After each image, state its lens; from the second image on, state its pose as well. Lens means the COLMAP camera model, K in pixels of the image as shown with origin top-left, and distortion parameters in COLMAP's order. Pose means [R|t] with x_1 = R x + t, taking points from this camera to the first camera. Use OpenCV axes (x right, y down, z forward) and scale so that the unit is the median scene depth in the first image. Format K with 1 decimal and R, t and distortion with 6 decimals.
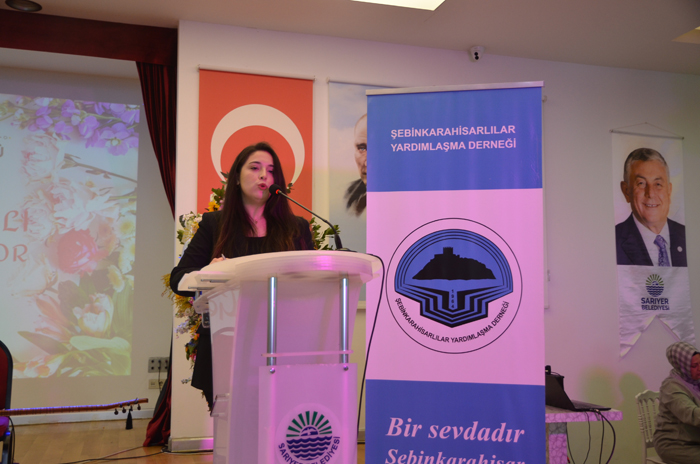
lens RADIAL K [[723.9, 0, 365.7], [0, 723.9, 238.9], [0, 0, 1]] dist [0.047680, 0.000000]
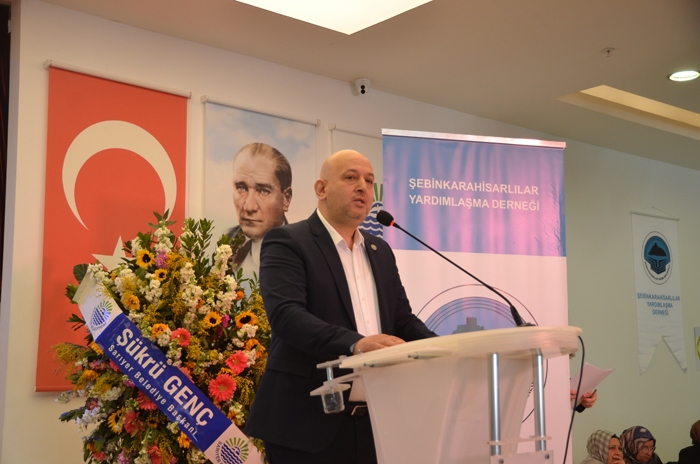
lens RADIAL K [[923.6, 0, 345.4], [0, 923.6, 248.9], [0, 0, 1]] dist [0.088206, 0.000000]
pose [[0.920680, 0.049991, 0.387103, -0.458990], [-0.029786, 0.997871, -0.058024, -0.001631], [-0.389179, 0.041892, 0.920209, 0.020328]]
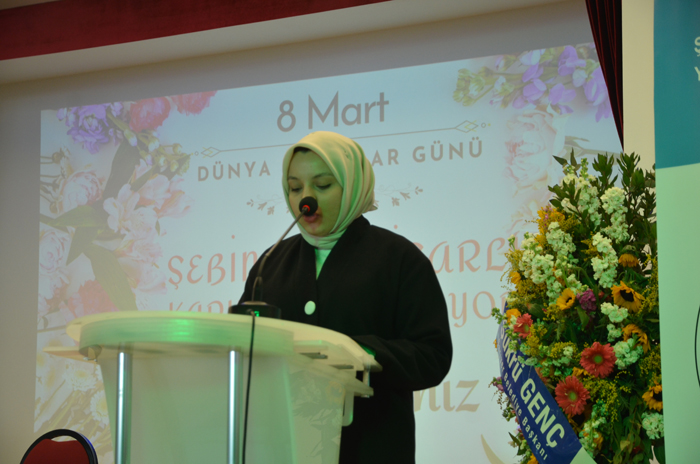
lens RADIAL K [[1374.7, 0, 356.7], [0, 1374.7, 237.2], [0, 0, 1]] dist [0.251873, 0.000000]
pose [[0.682625, -0.078252, -0.726567, 0.564484], [0.066421, 0.996779, -0.044951, 0.011417], [0.727744, -0.017575, 0.685624, 0.171565]]
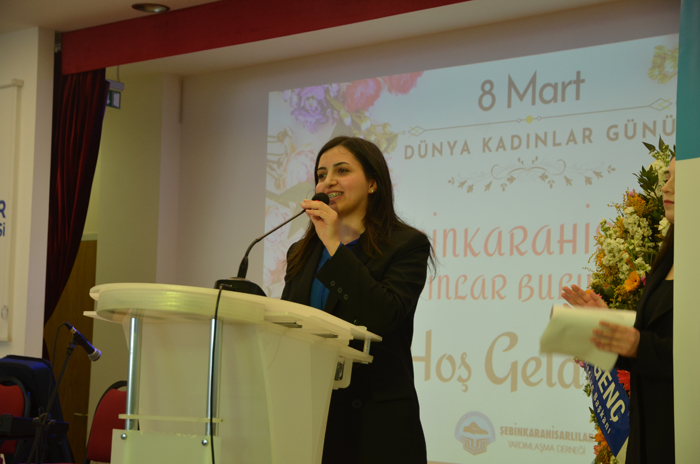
lens RADIAL K [[1422.5, 0, 349.4], [0, 1422.5, 236.1], [0, 0, 1]] dist [0.209124, 0.000000]
pose [[0.501787, -0.056462, -0.863146, 0.801416], [0.044777, 0.998225, -0.039267, 0.021496], [0.863831, -0.018945, 0.503425, 0.250156]]
